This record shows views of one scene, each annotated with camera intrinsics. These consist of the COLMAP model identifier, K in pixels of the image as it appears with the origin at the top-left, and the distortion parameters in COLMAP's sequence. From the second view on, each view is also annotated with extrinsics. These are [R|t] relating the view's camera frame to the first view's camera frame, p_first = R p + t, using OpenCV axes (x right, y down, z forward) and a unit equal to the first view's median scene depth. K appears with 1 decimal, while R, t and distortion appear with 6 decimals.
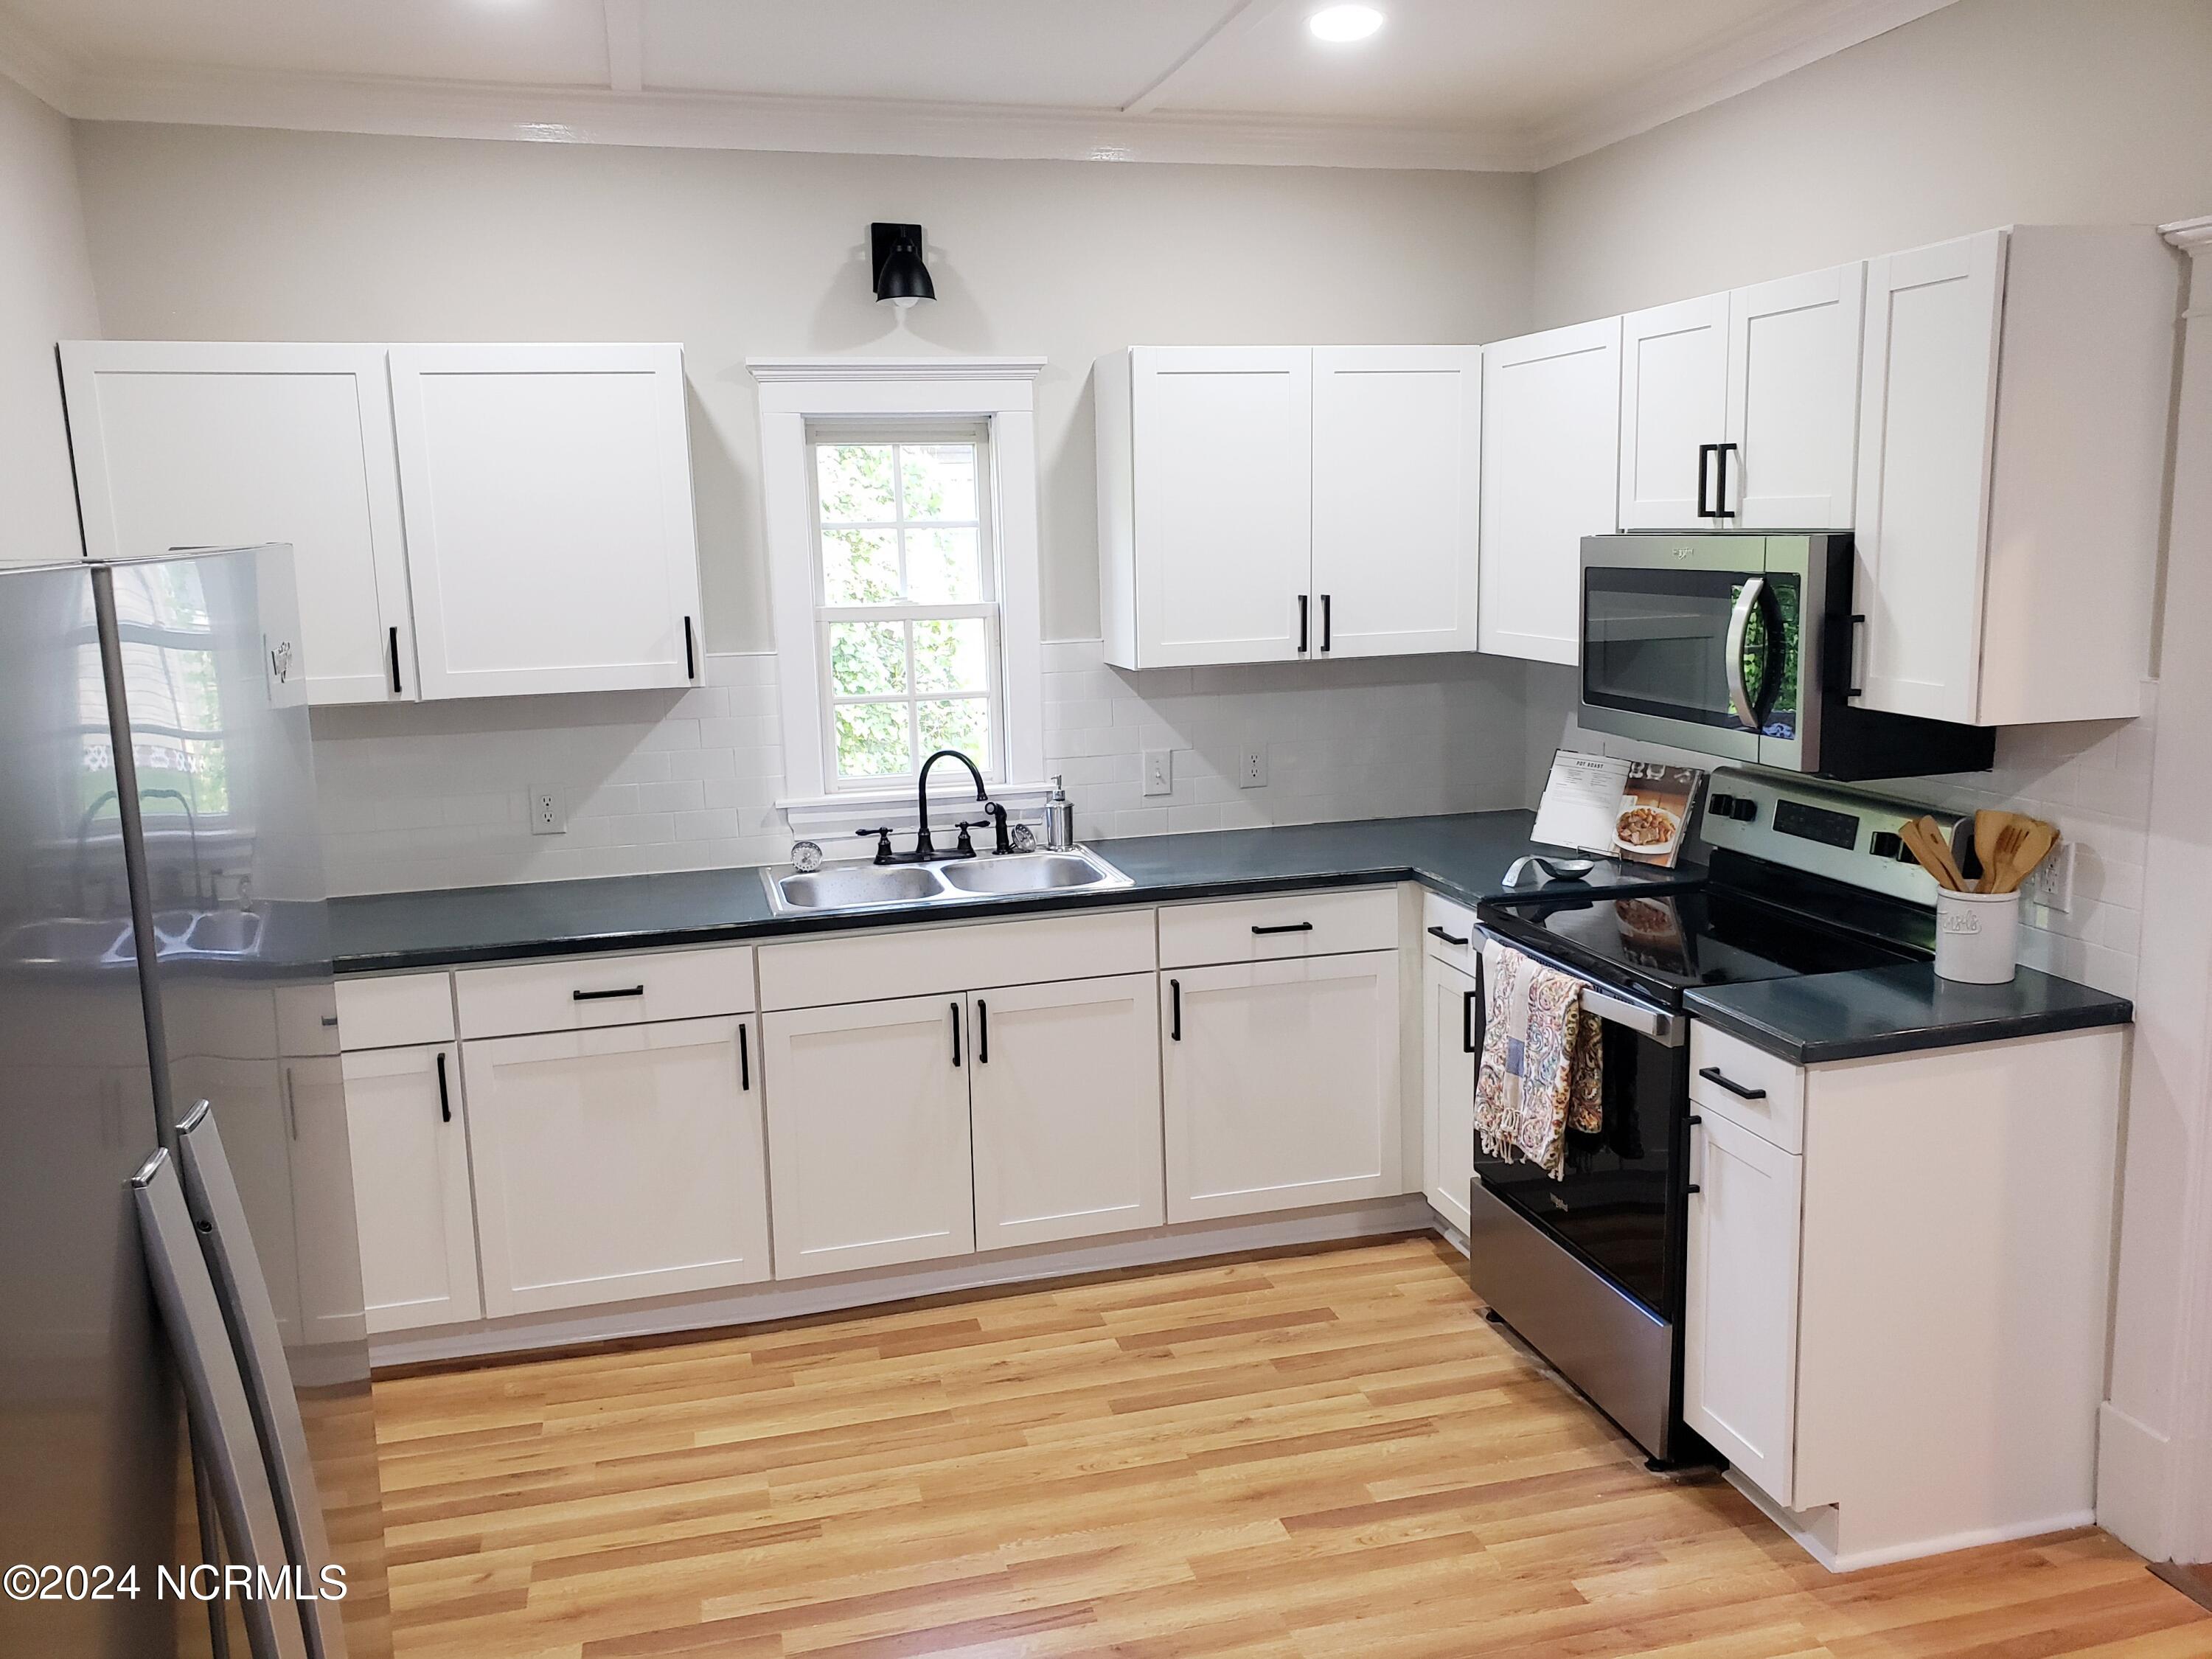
lens RADIAL K [[1732.1, 0, 1113.8], [0, 1732.1, 799.0], [0, 0, 1]] dist [0.088426, -0.119328]
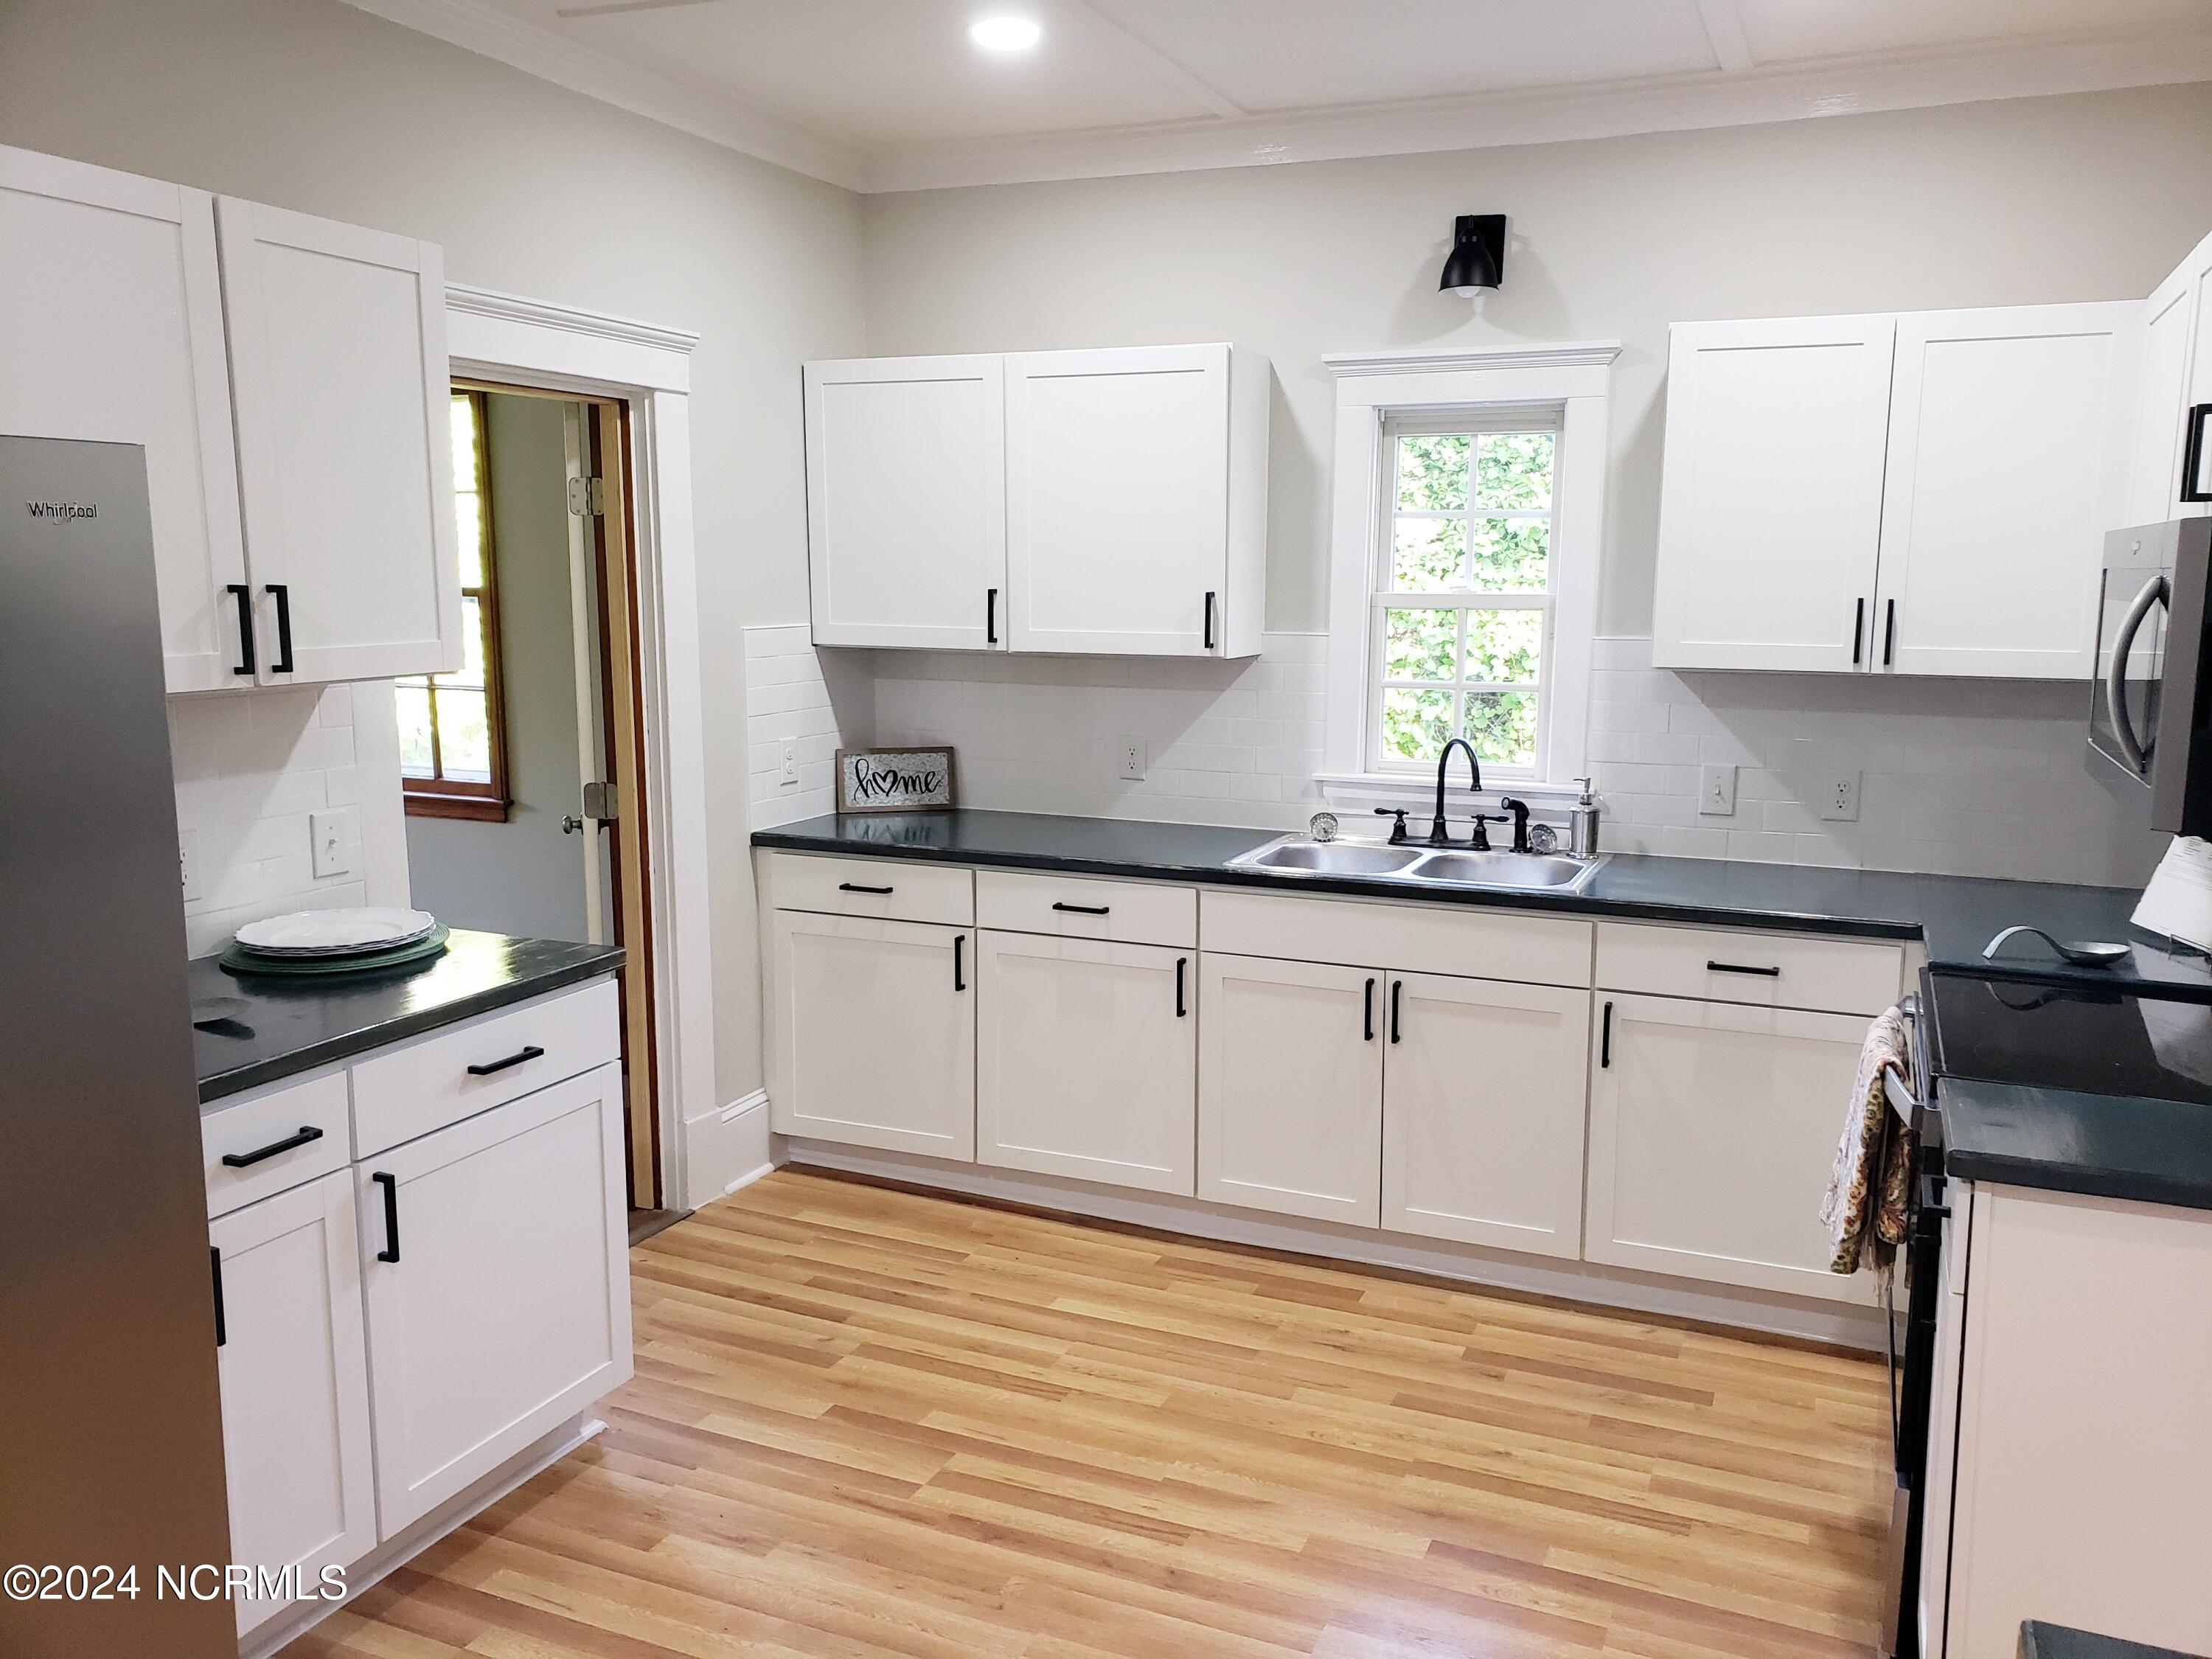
lens RADIAL K [[1721.2, 0, 1156.5], [0, 1721.2, 826.9], [0, 0, 1]] dist [0.082961, -0.118024]
pose [[0.795872, 0.120787, -0.593295, 0.398579], [-0.123016, 0.991719, 0.036882, 0.007546], [0.592836, 0.043632, 0.804140, 0.107321]]
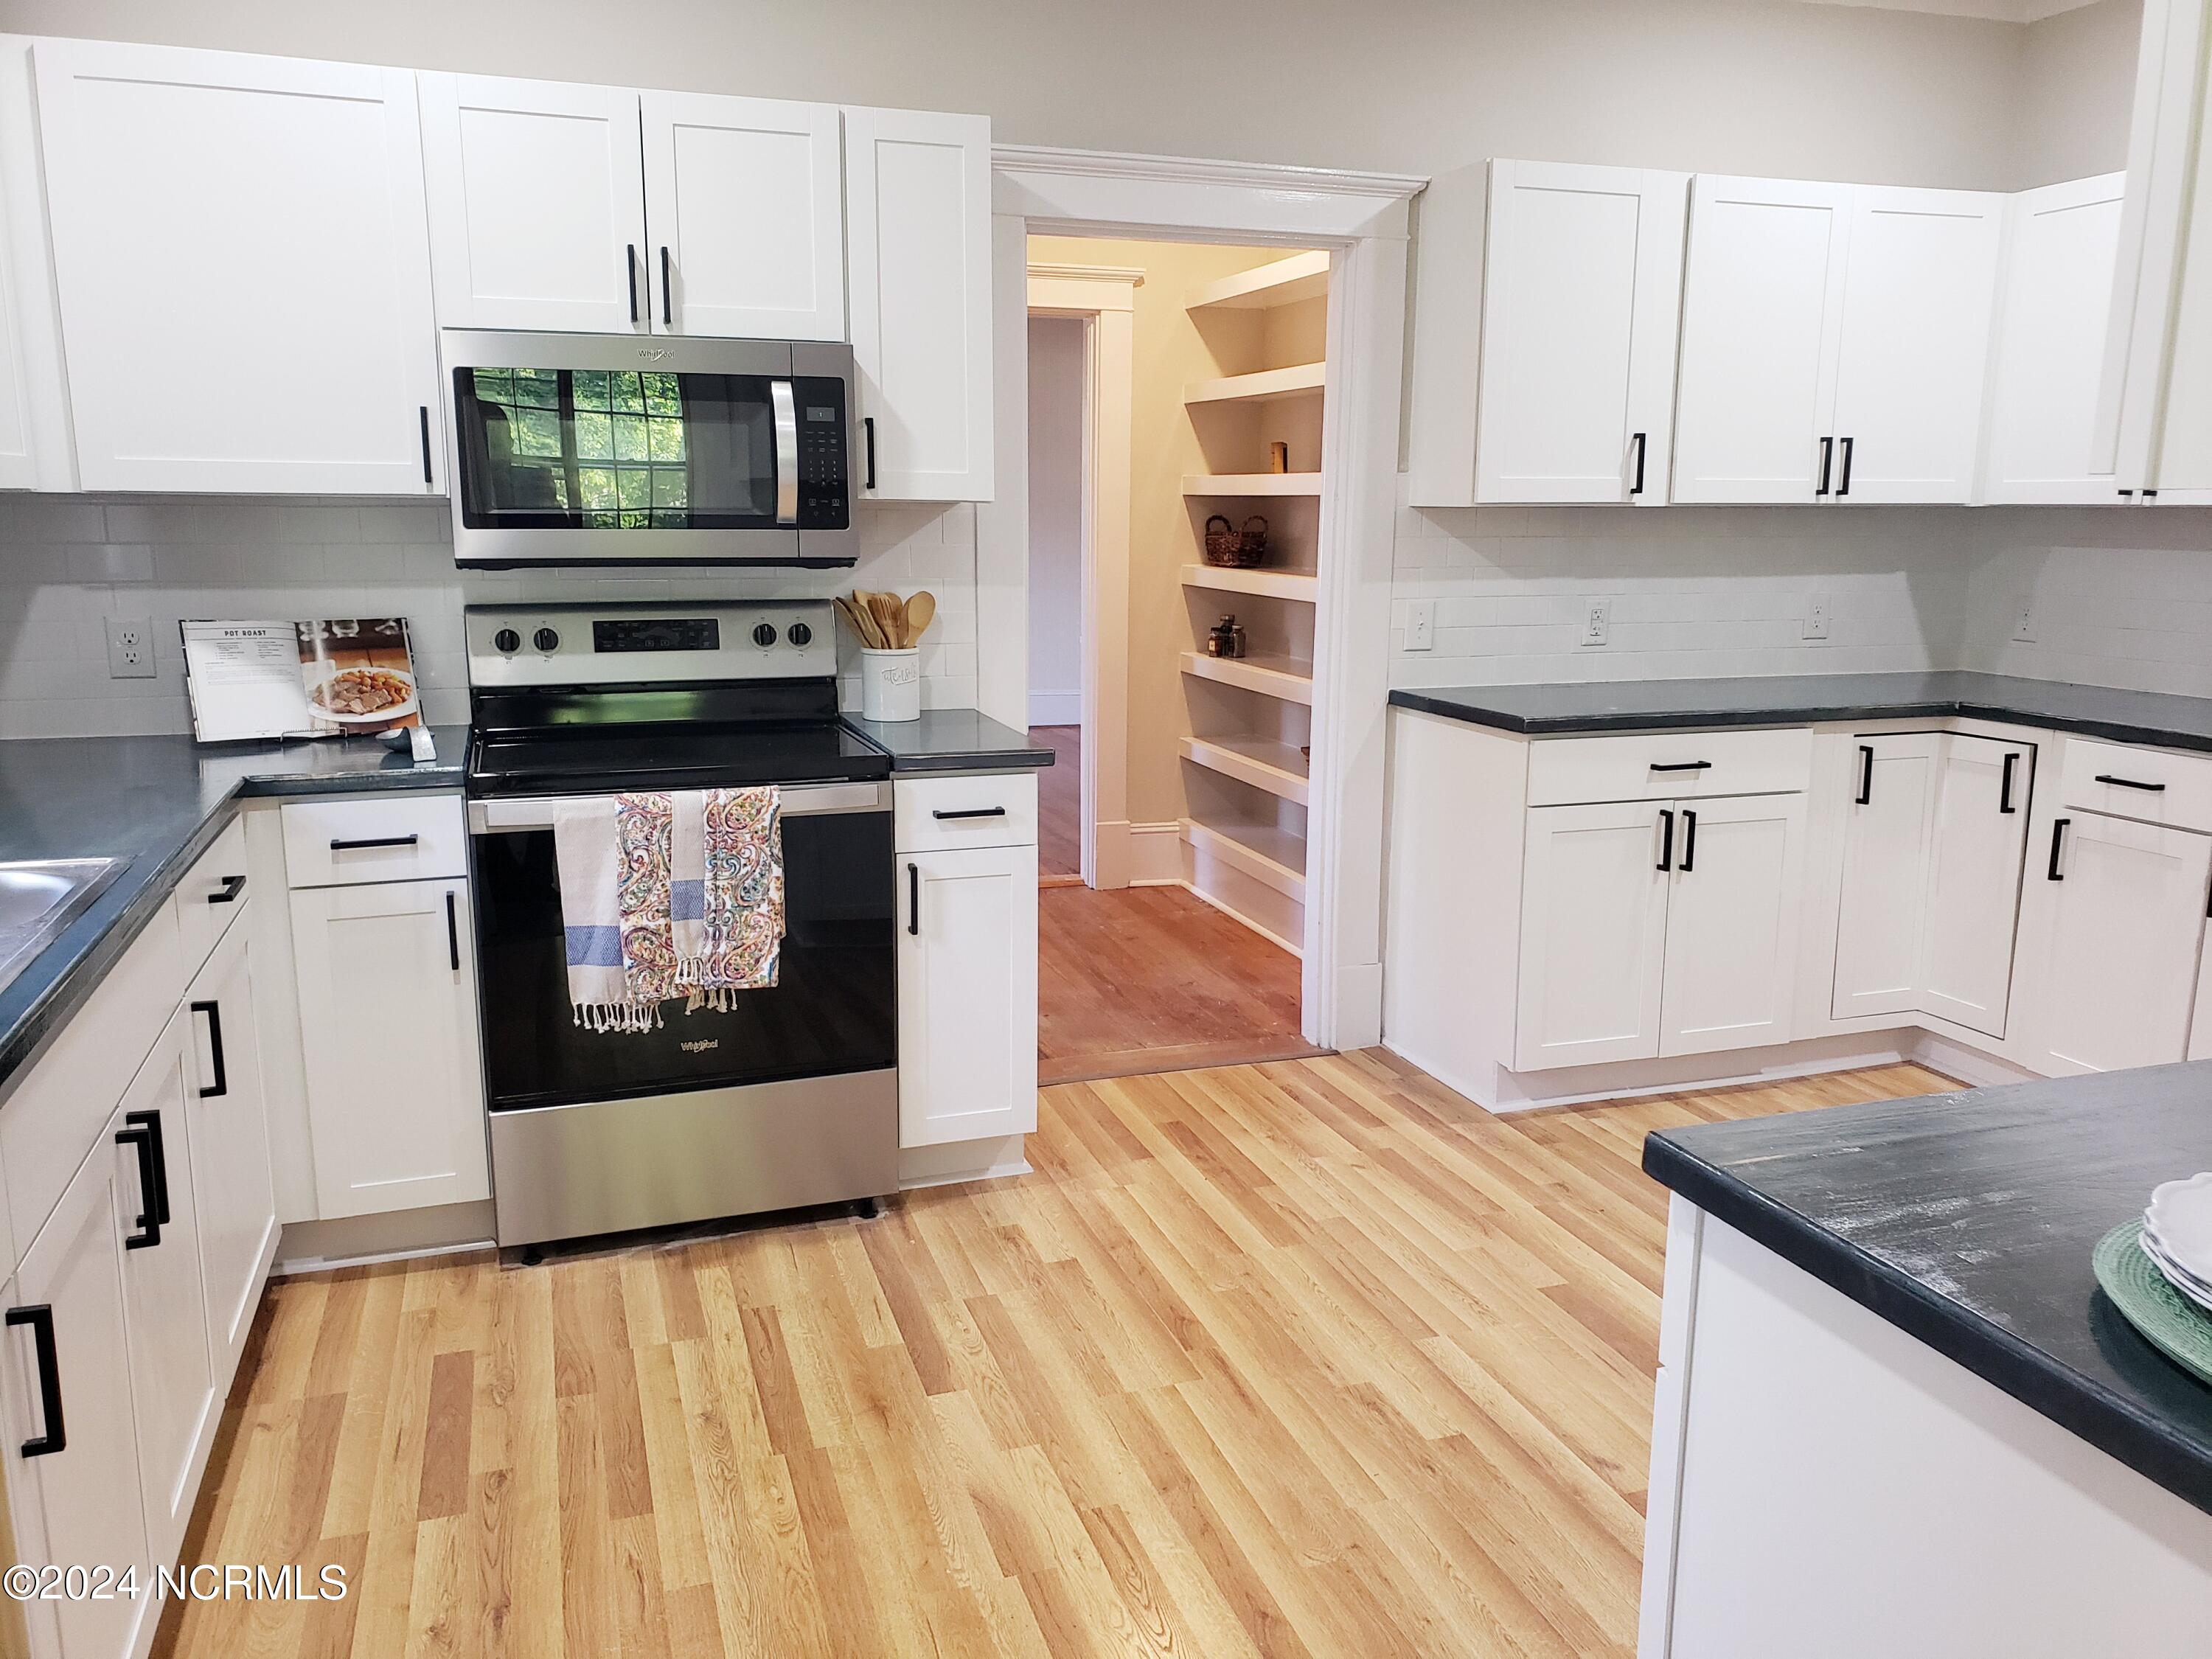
lens RADIAL K [[1732.1, 0, 1113.8], [0, 1732.1, 799.0], [0, 0, 1]] dist [0.088426, -0.119328]
pose [[-0.067359, -0.148538, 0.986610, -0.610093], [0.156962, 0.974965, 0.157501, -0.011110], [-0.985305, 0.165470, -0.042358, 0.726507]]
